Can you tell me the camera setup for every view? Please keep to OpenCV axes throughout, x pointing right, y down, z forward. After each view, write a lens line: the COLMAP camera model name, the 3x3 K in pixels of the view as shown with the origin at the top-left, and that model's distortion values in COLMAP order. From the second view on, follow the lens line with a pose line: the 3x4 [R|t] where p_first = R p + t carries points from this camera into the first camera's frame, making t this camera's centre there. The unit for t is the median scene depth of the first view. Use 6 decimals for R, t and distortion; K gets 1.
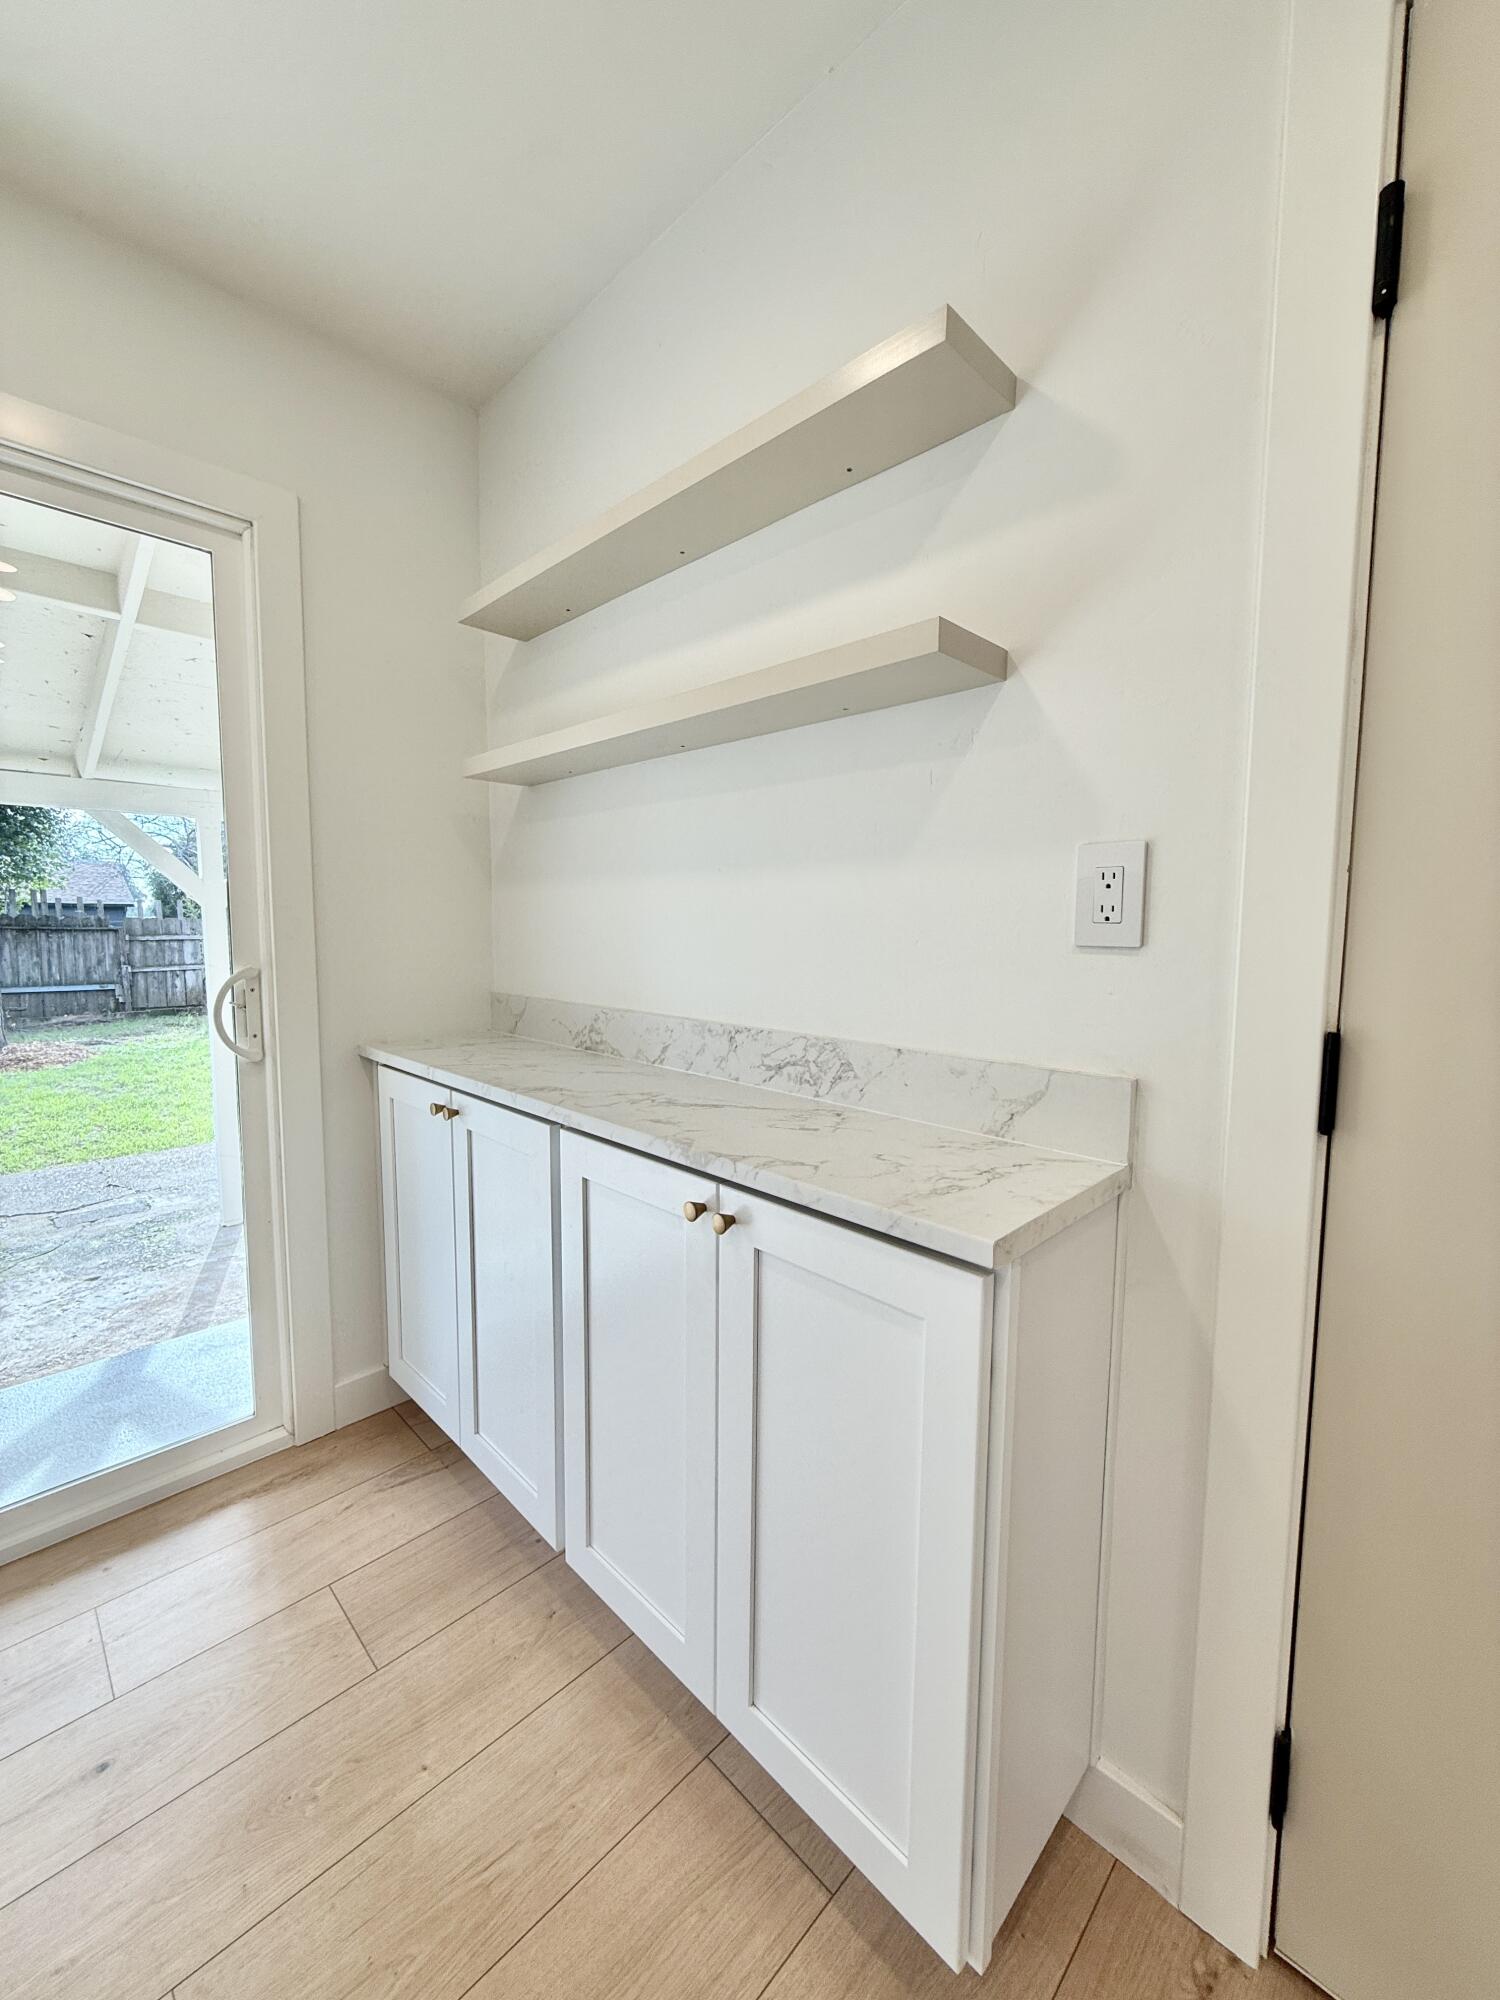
lens RADIAL K [[797.2, 0, 758.0], [0, 797.2, 992.4], [0, 0, 1]] dist [0.000975, -0.000035]
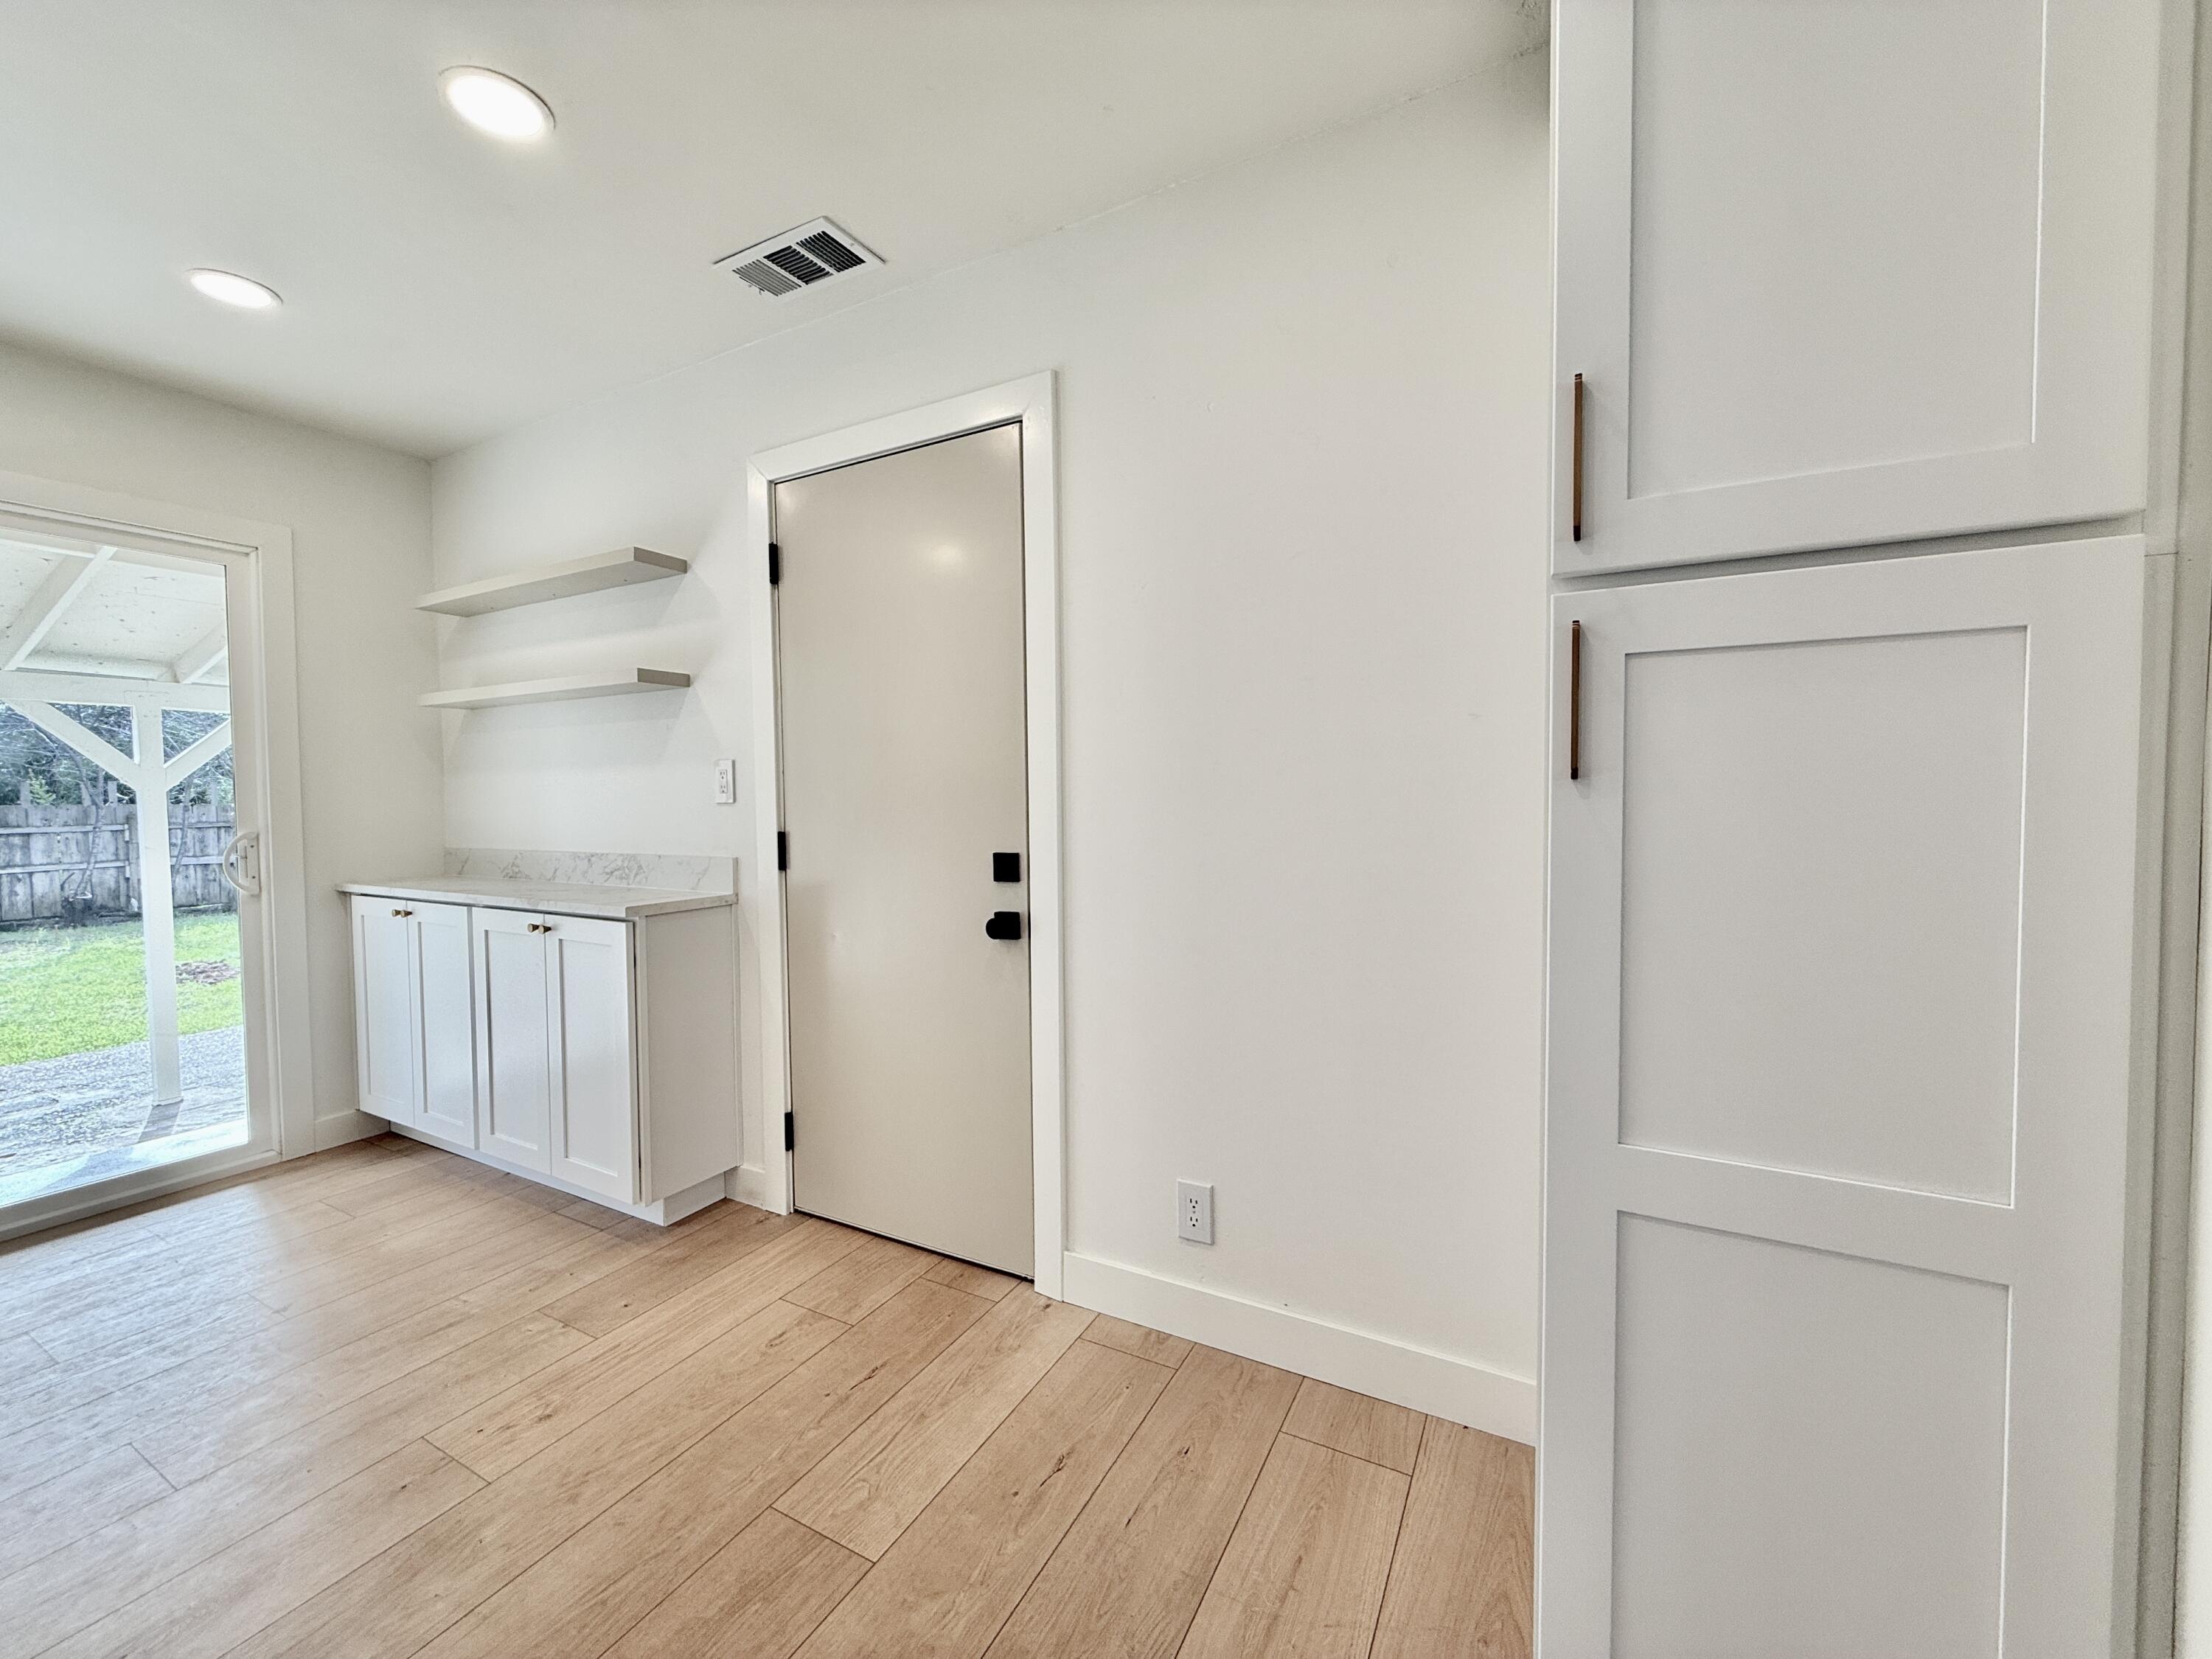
lens RADIAL K [[879.8, 0, 1100.4], [0, 879.8, 824.3], [0, 0, 1]] dist [0.000676, 0.000222]
pose [[0.961281, -0.026104, 0.274330, 0.461540], [0.041369, 0.997892, -0.050008, 0.107482], [-0.272446, 0.059421, 0.960335, -1.062161]]
